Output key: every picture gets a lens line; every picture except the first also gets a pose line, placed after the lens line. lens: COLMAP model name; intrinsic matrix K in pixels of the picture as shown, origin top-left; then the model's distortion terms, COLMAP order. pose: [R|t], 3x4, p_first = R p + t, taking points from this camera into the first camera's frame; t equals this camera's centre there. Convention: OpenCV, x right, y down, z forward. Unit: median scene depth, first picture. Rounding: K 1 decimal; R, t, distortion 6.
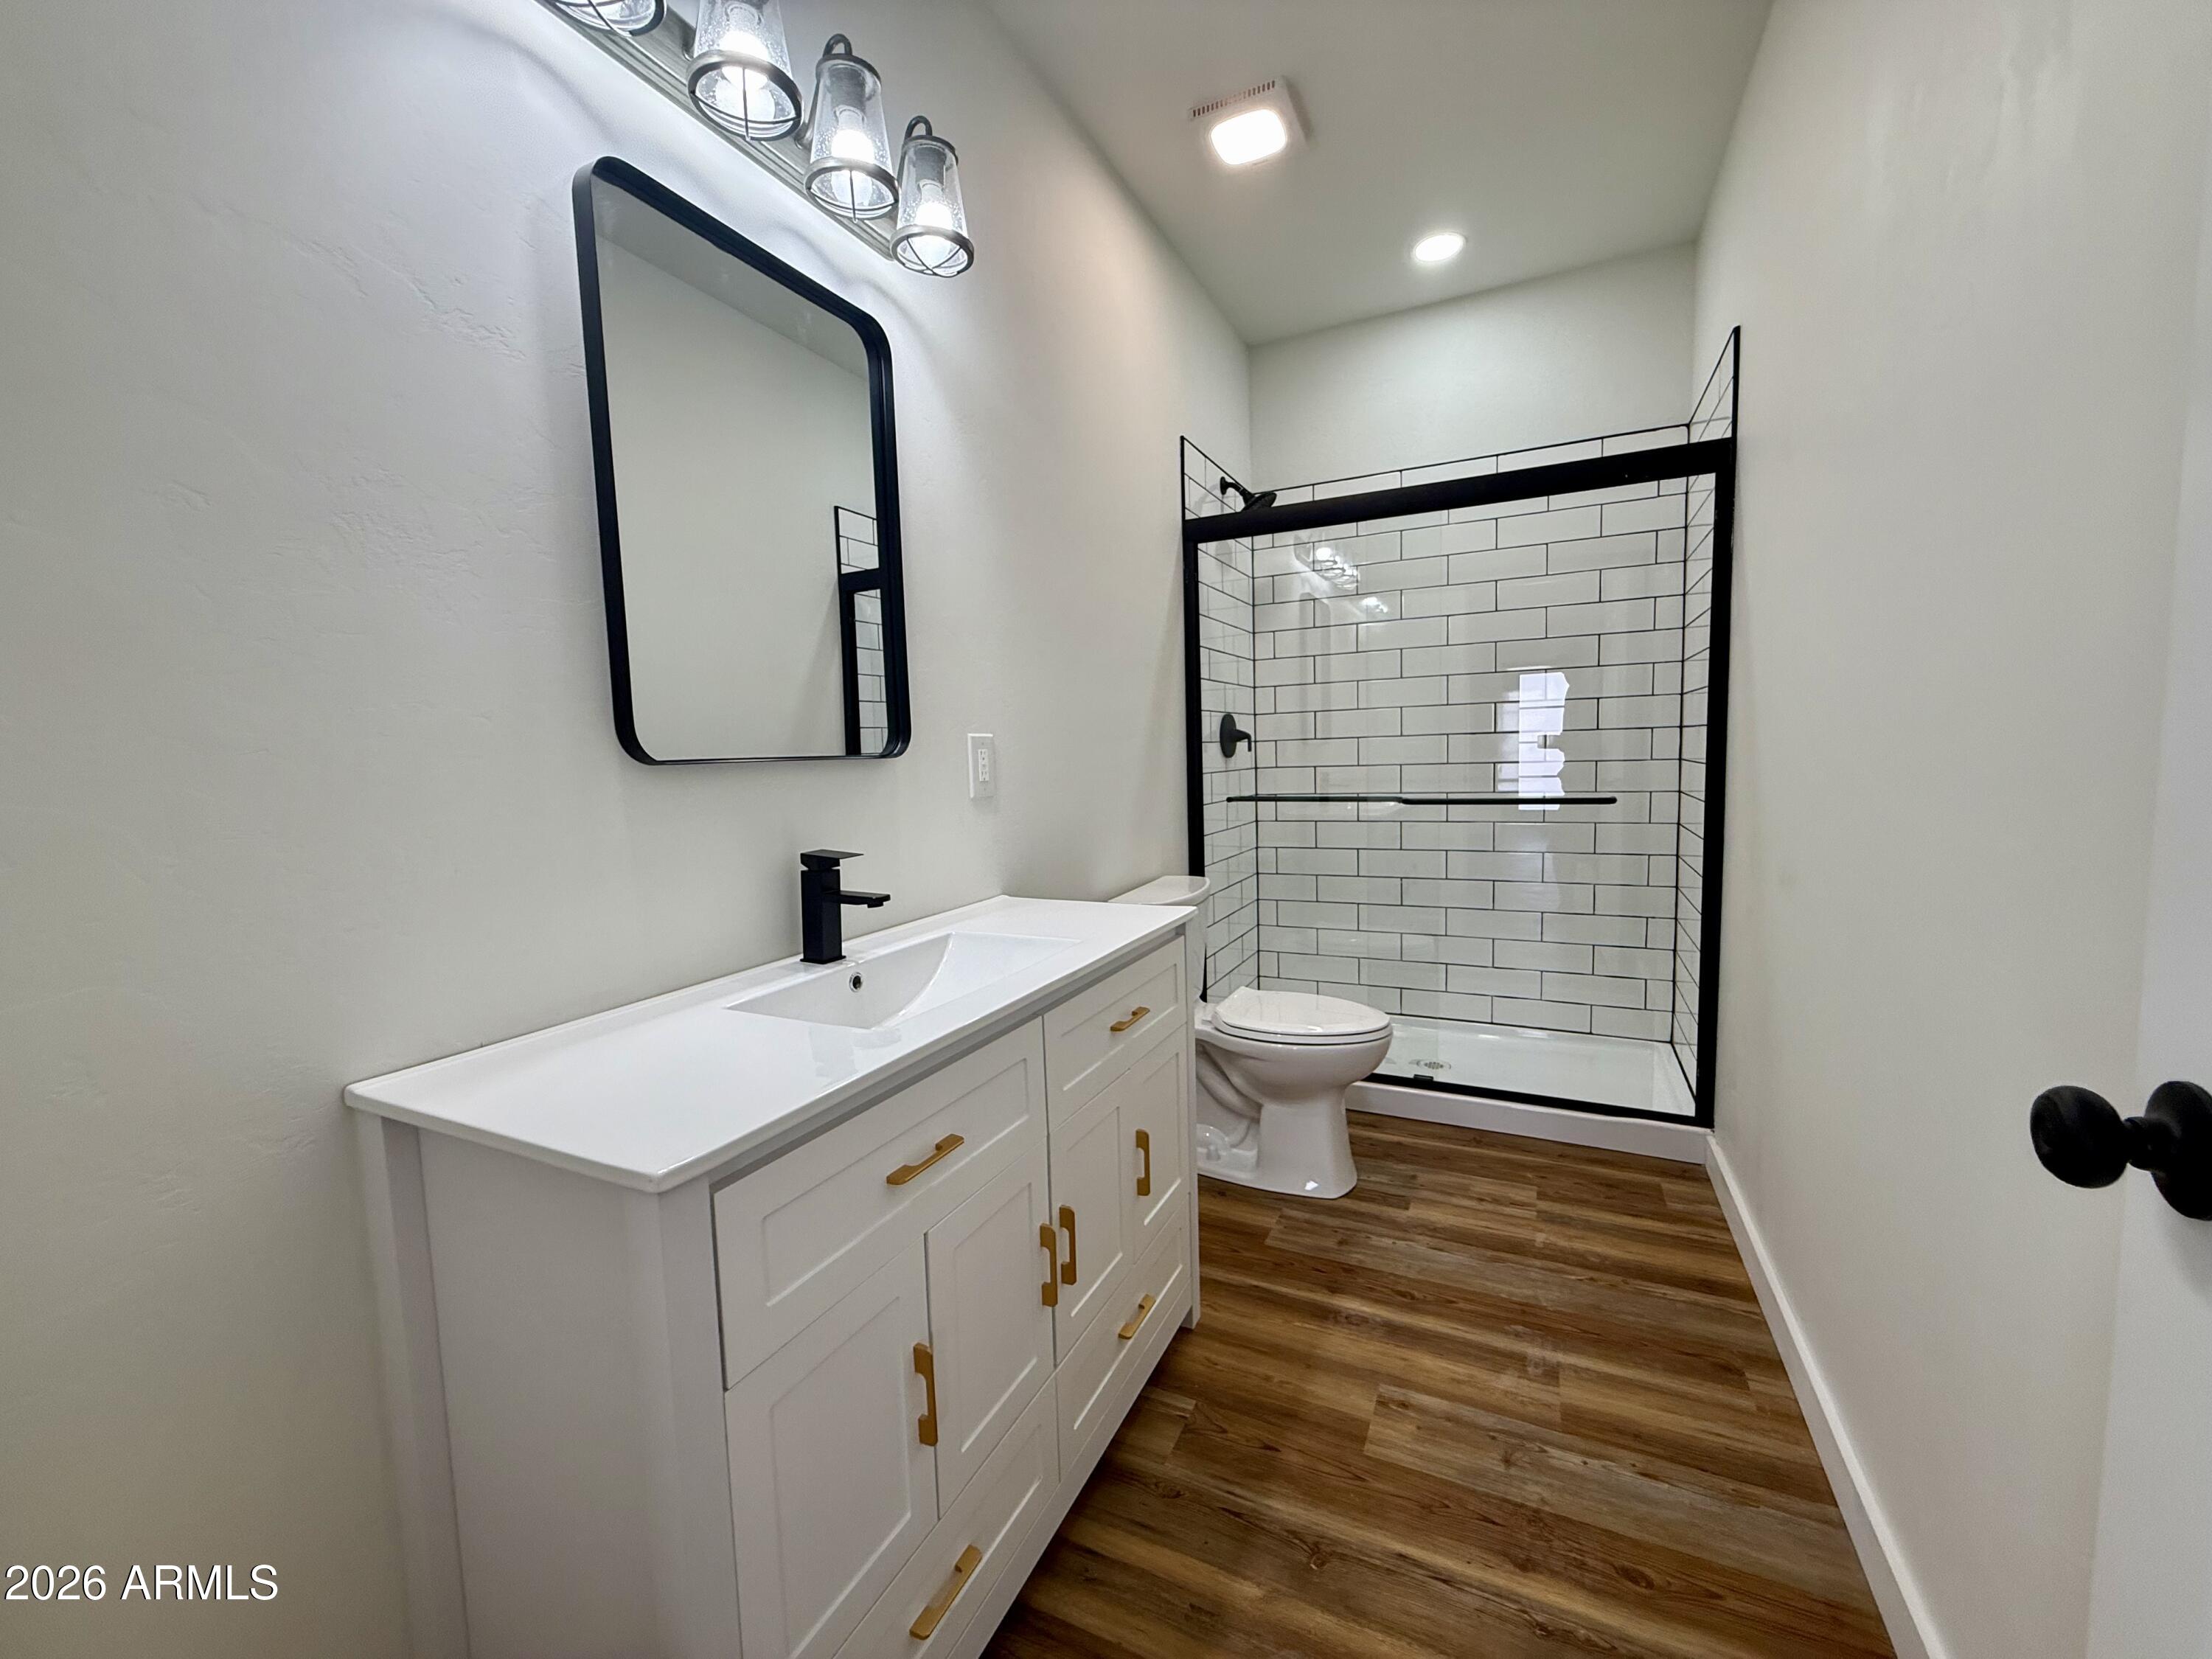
lens RADIAL K [[880.2, 0, 1106.0], [0, 880.2, 829.5], [0, 0, 1]] dist [0.000866, 0.000073]
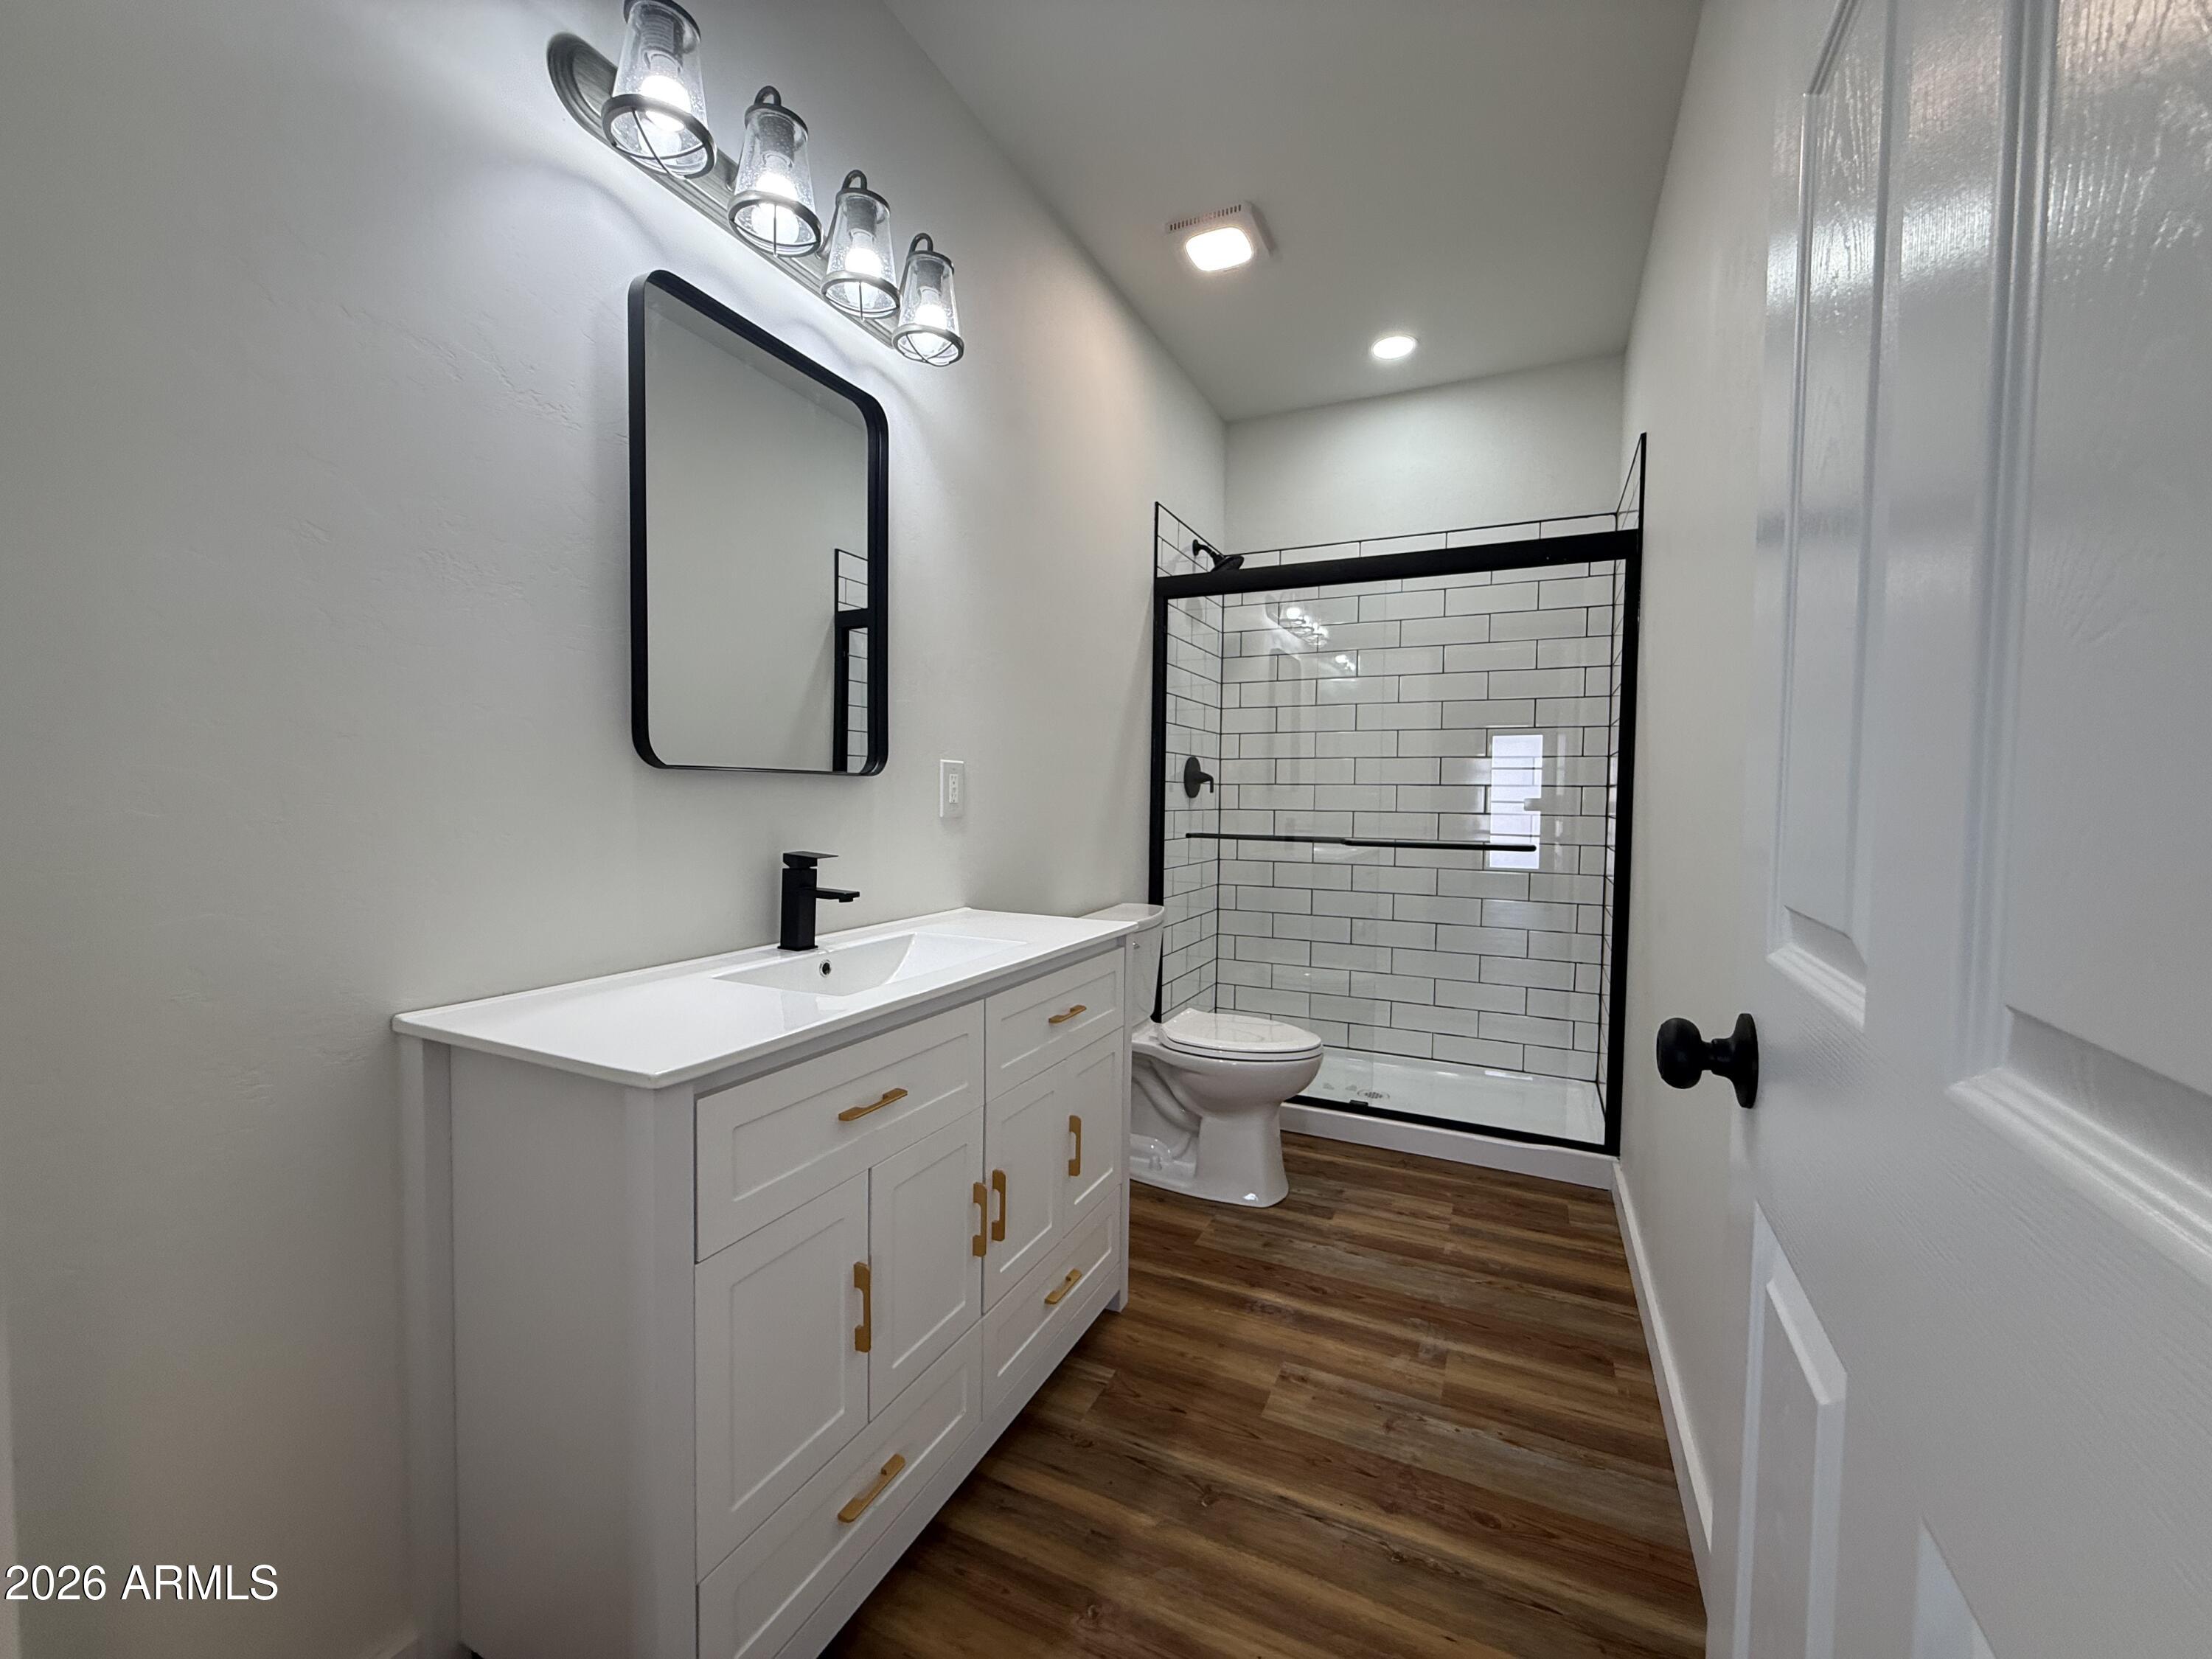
lens RADIAL K [[877.5, 0, 1106.0], [0, 877.5, 829.5], [0, 0, 1]] dist [-0.001051, -0.000218]
pose [[0.999011, 0.042303, 0.013702, 0.049153], [-0.041569, 0.997883, -0.050011, 0.032058], [-0.015789, 0.049392, 0.998655, -0.131767]]
